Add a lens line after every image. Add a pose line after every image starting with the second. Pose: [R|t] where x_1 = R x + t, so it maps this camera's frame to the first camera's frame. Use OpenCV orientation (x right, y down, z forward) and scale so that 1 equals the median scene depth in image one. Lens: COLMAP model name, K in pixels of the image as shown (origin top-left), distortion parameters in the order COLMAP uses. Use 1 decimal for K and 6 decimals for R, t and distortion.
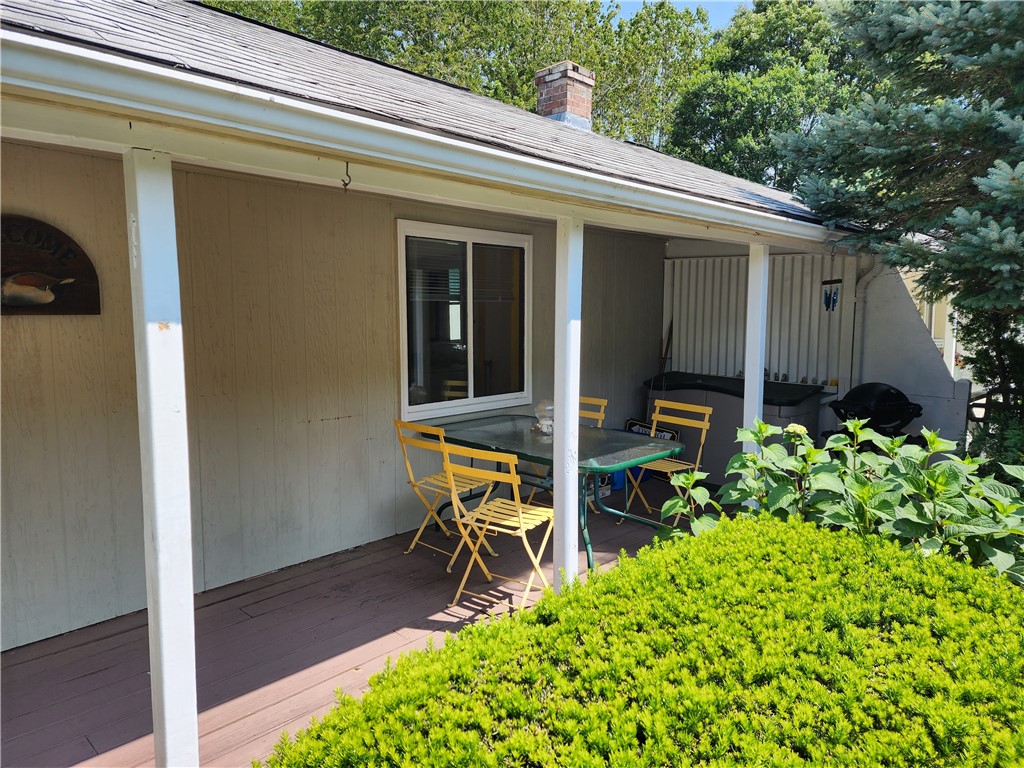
lens RADIAL K [[668.6, 0, 511.1], [0, 668.6, 382.8], [0, 0, 1]] dist [0.068264, -0.057481]
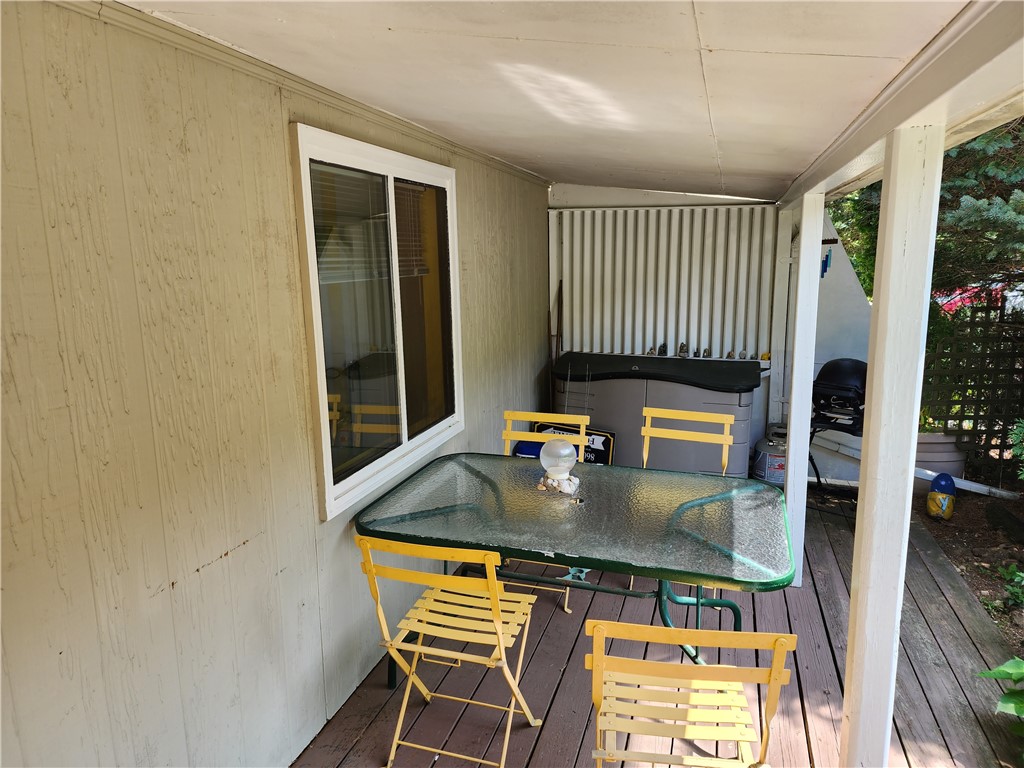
lens RADIAL K [[668.6, 0, 515.4], [0, 668.6, 385.1], [0, 0, 1]] dist [0.068264, -0.057481]
pose [[0.898074, -0.099545, 0.428433, -0.233560], [0.063840, 0.993239, 0.096955, -0.083919], [-0.435187, -0.059721, 0.898357, 0.435750]]
